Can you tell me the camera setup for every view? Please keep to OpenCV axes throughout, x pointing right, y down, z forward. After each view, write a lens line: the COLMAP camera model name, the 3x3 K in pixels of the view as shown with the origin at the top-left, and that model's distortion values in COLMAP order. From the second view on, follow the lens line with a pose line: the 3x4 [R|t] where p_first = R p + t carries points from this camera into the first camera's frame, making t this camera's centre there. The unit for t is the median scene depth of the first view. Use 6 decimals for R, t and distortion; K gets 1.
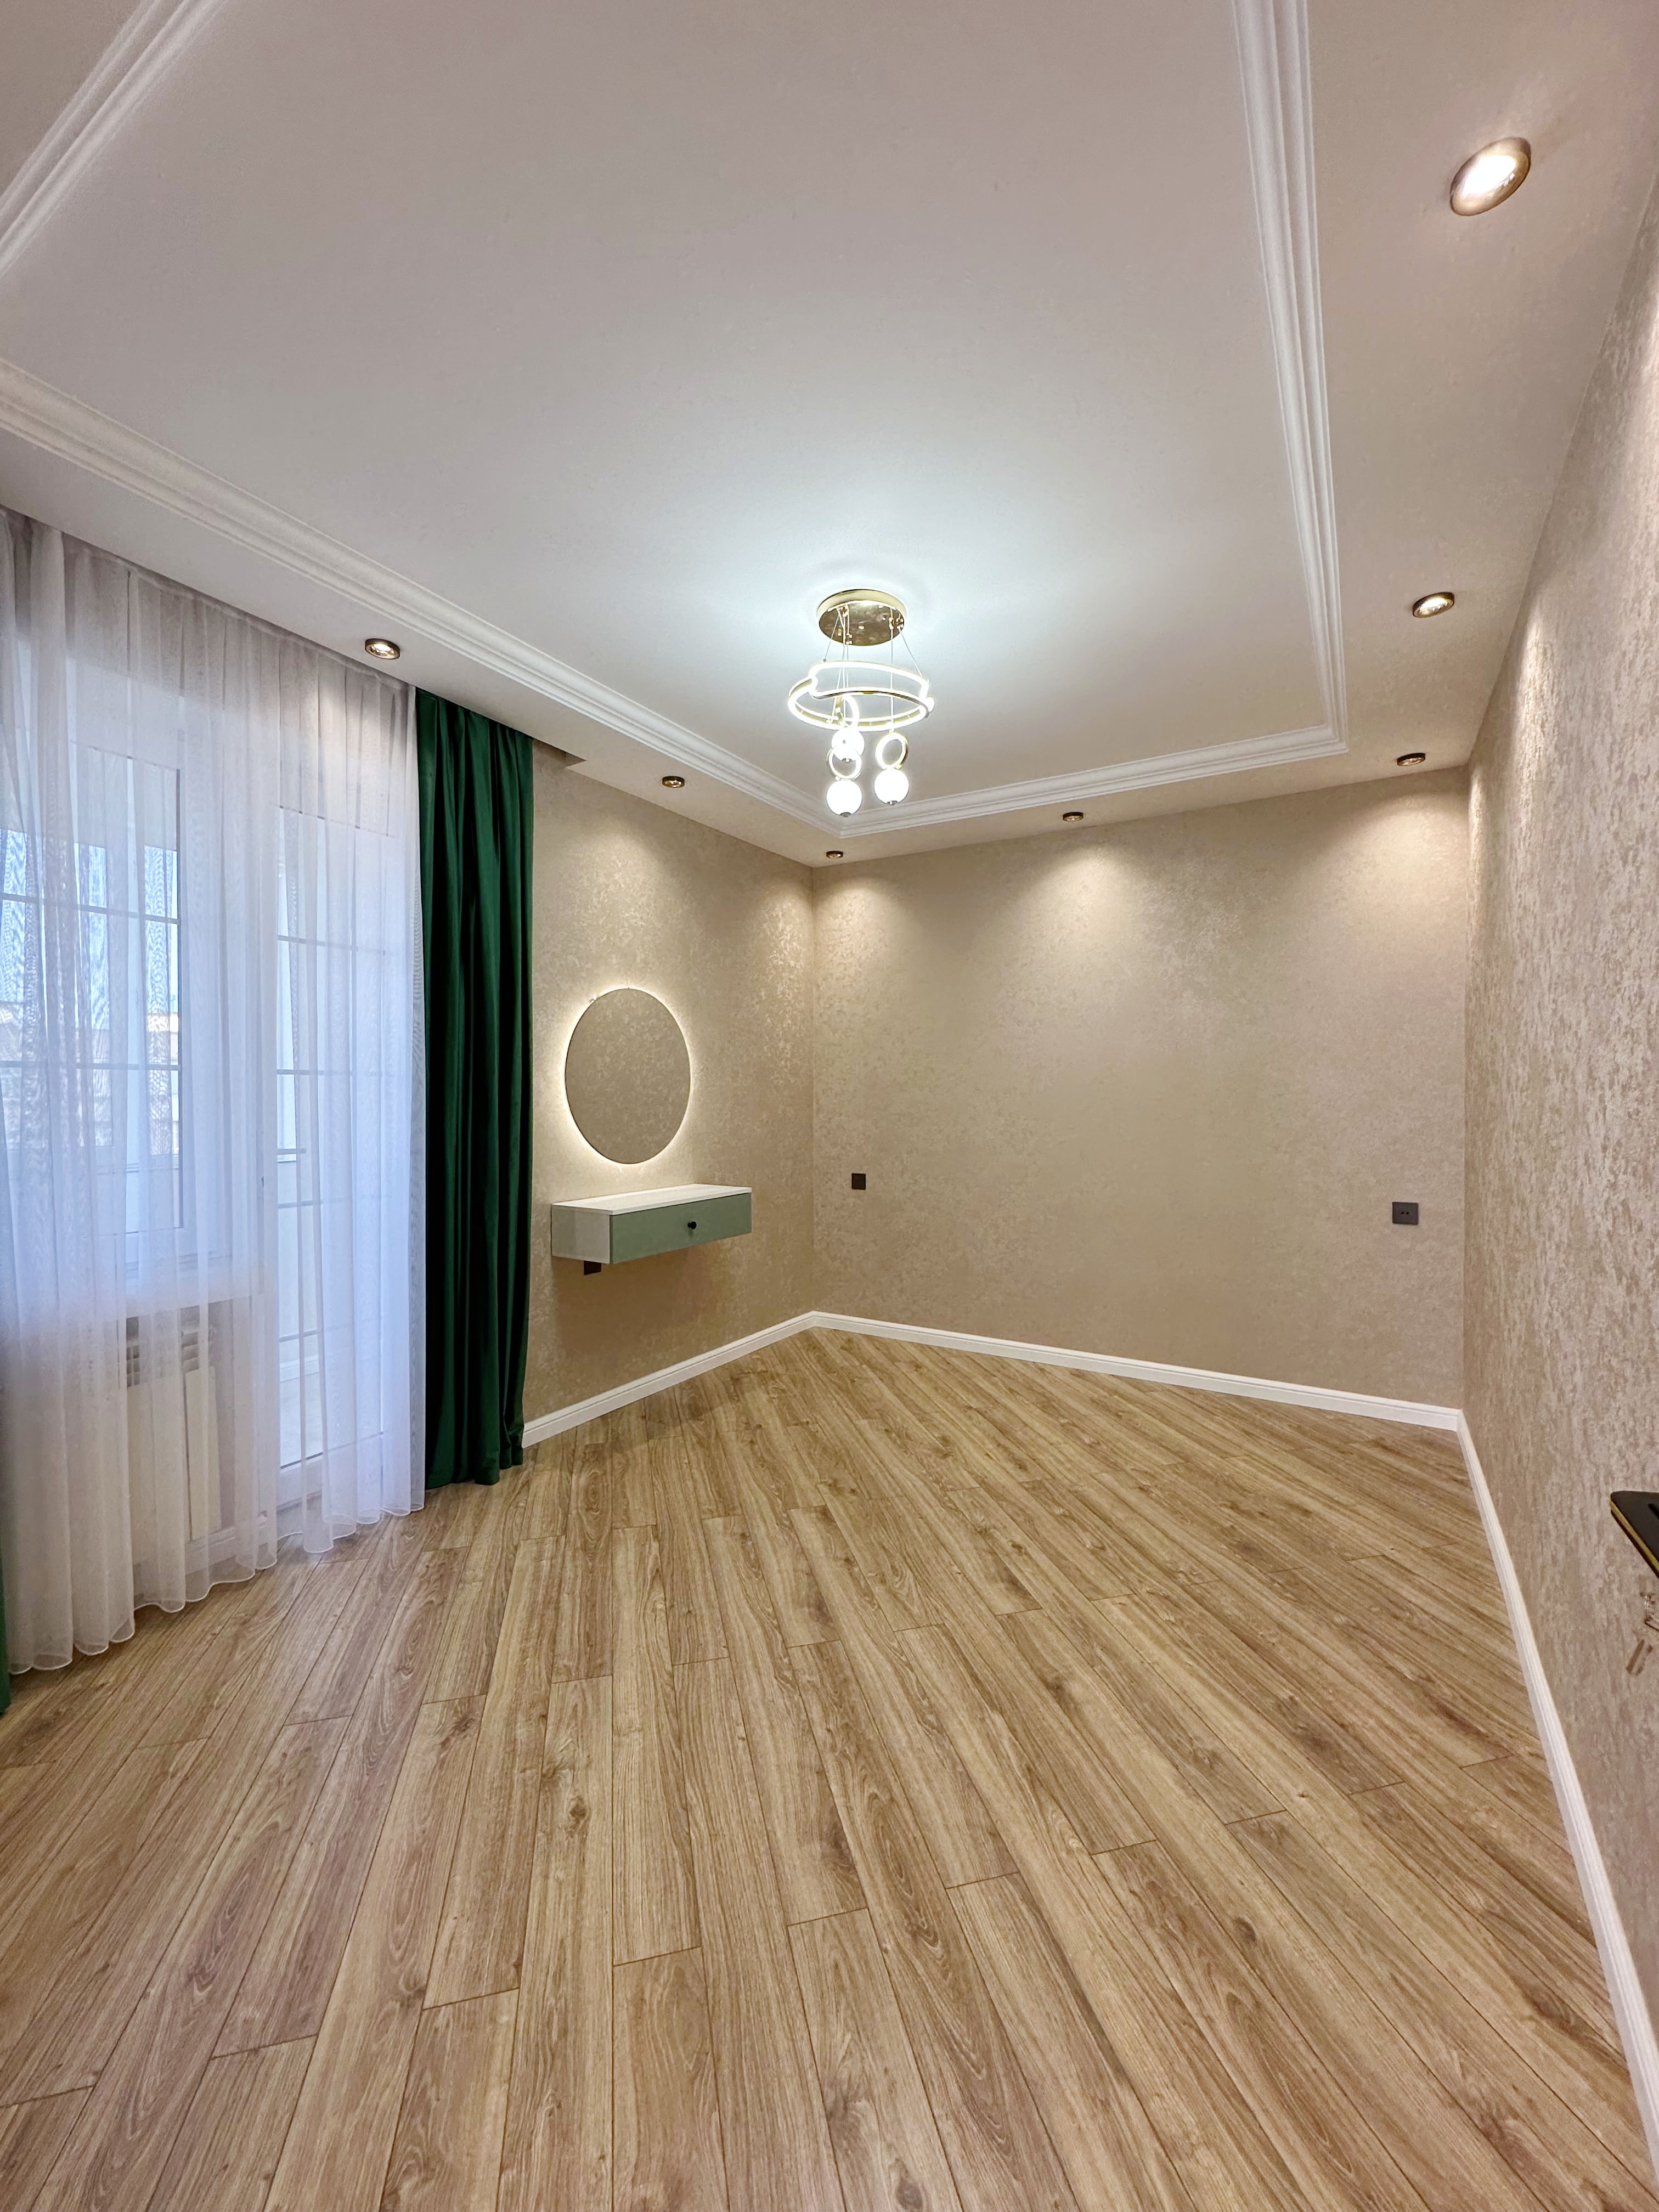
lens RADIAL K [[867.9, 0, 835.0], [0, 867.9, 1115.3], [0, 0, 1]] dist [-0.004090, 0.000943]
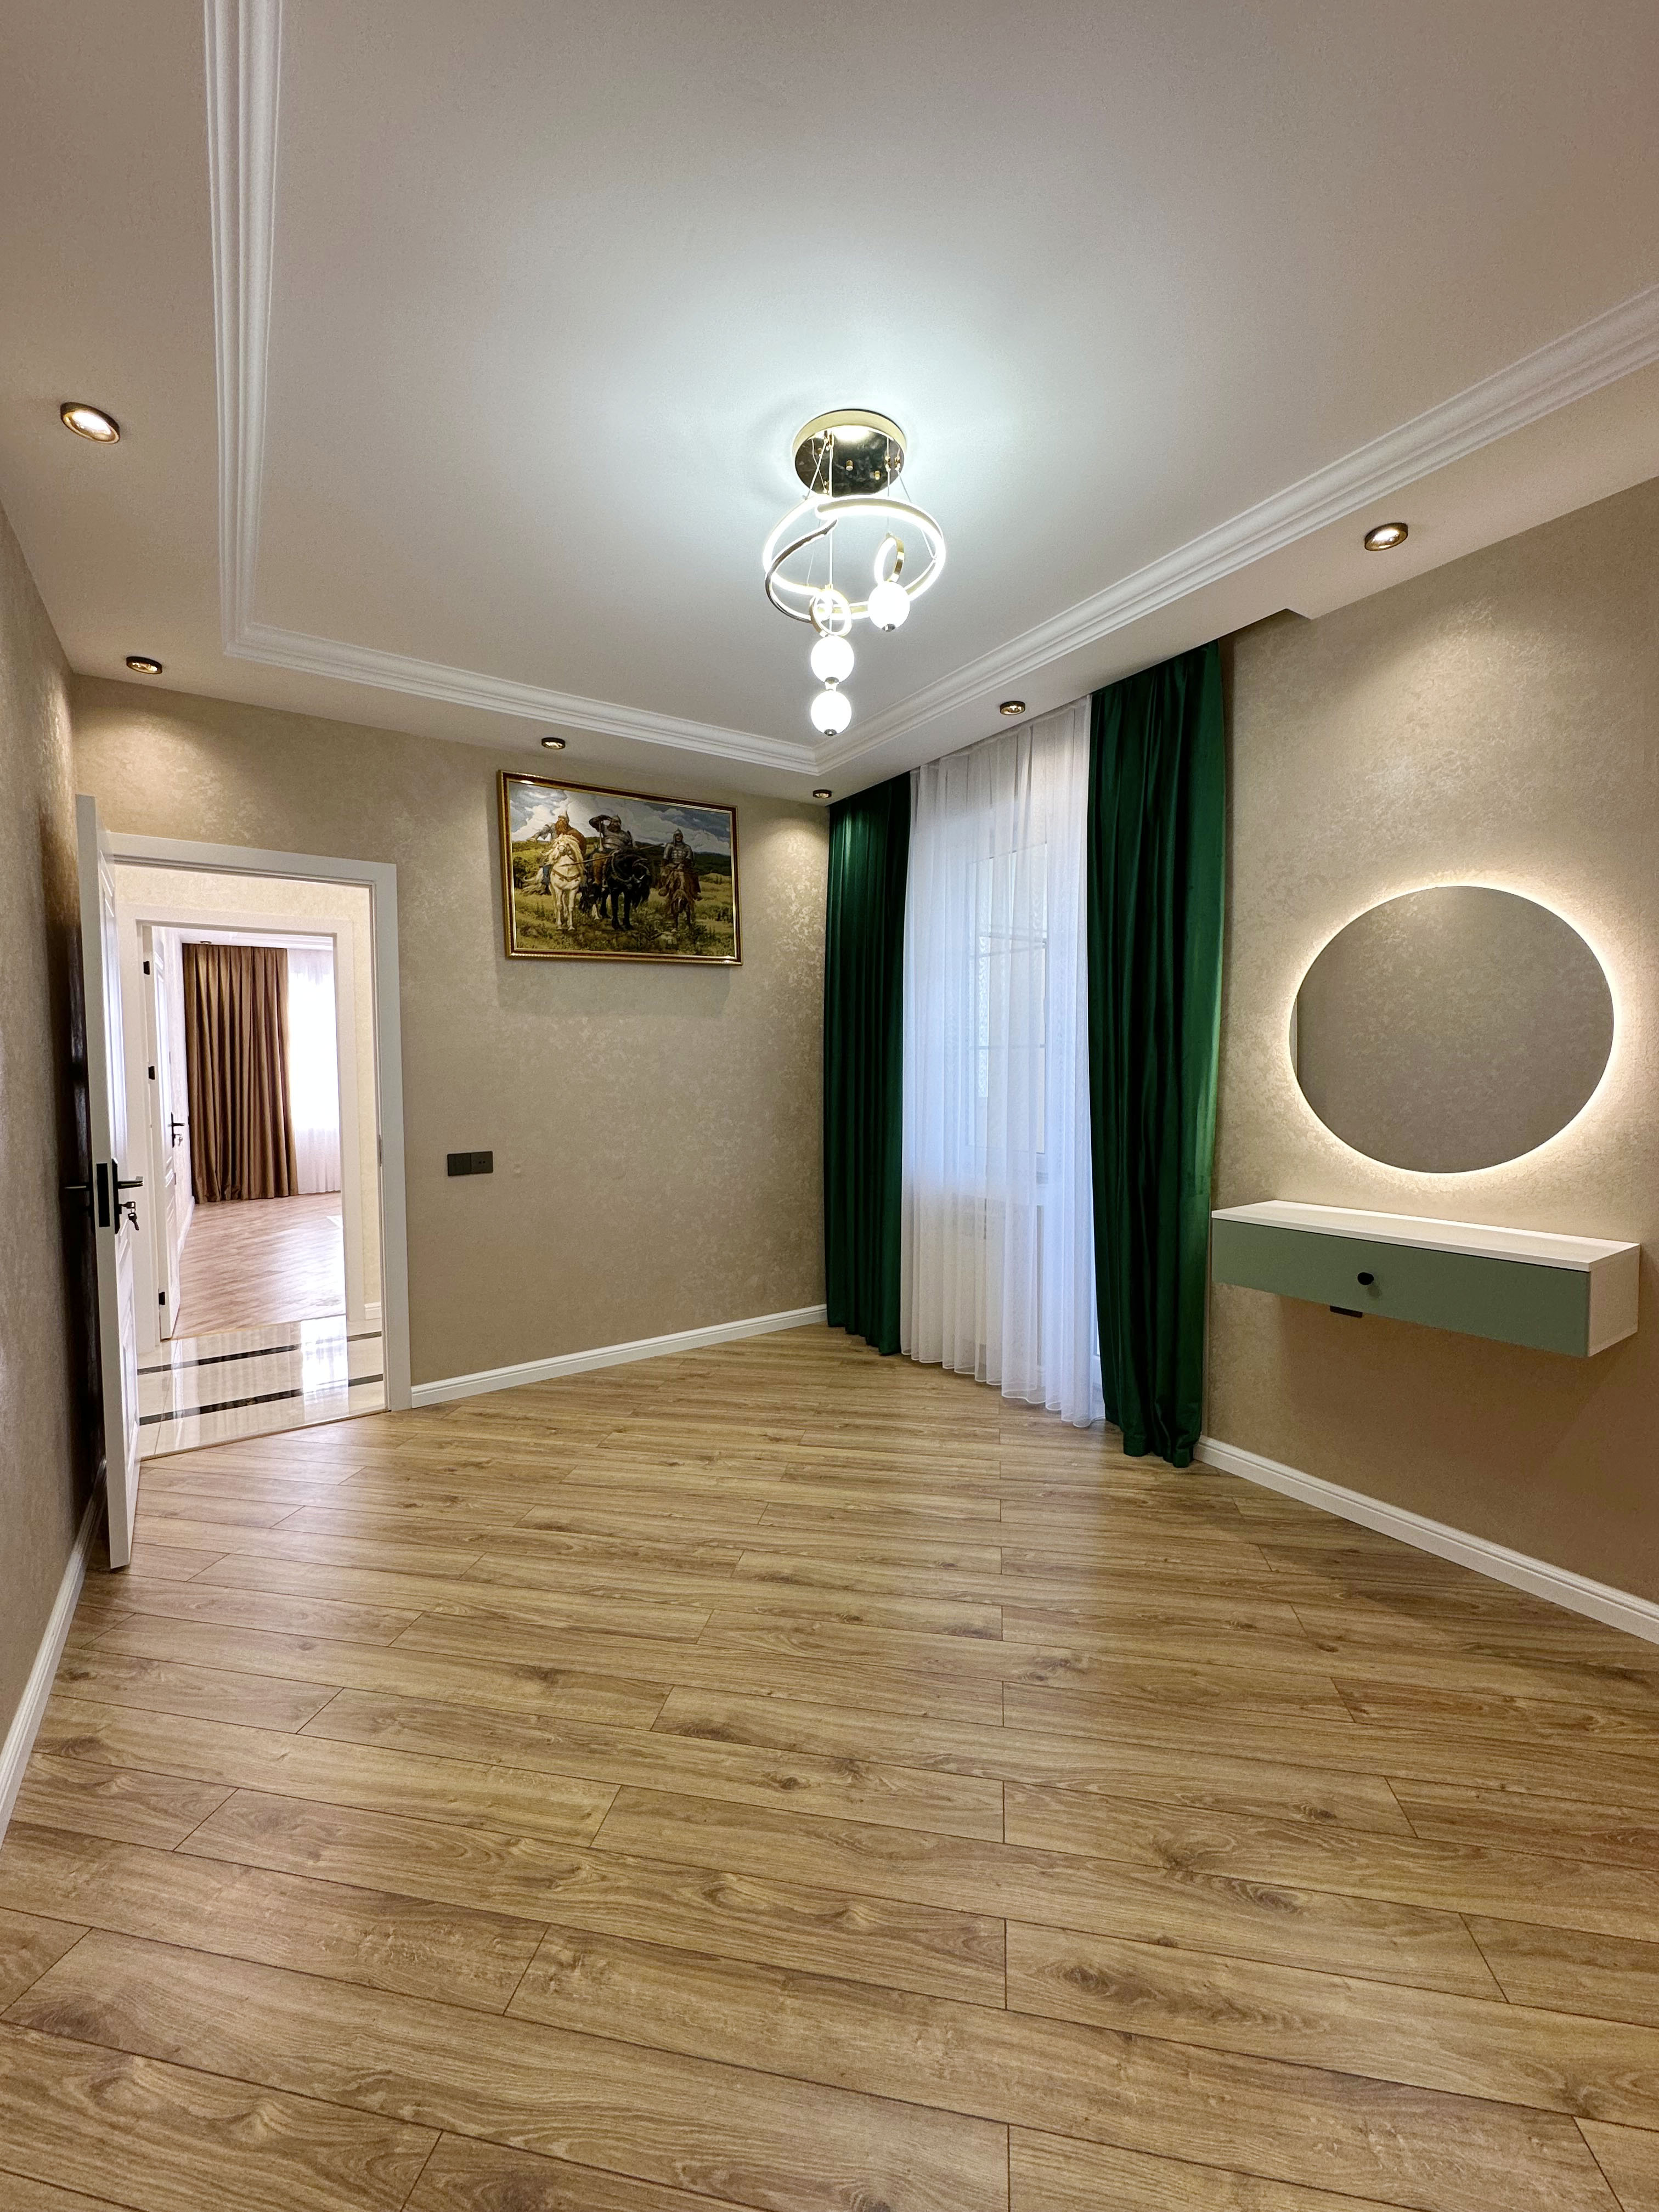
lens RADIAL K [[867.9, 0, 822.8], [0, 867.9, 1112.3], [0, 0, 1]] dist [-0.004090, 0.000943]
pose [[-0.412643, 0.052876, -0.909357, 0.854629], [-0.013090, 0.997866, 0.063963, -0.035141], [0.910799, 0.038297, -0.411071, 1.444431]]
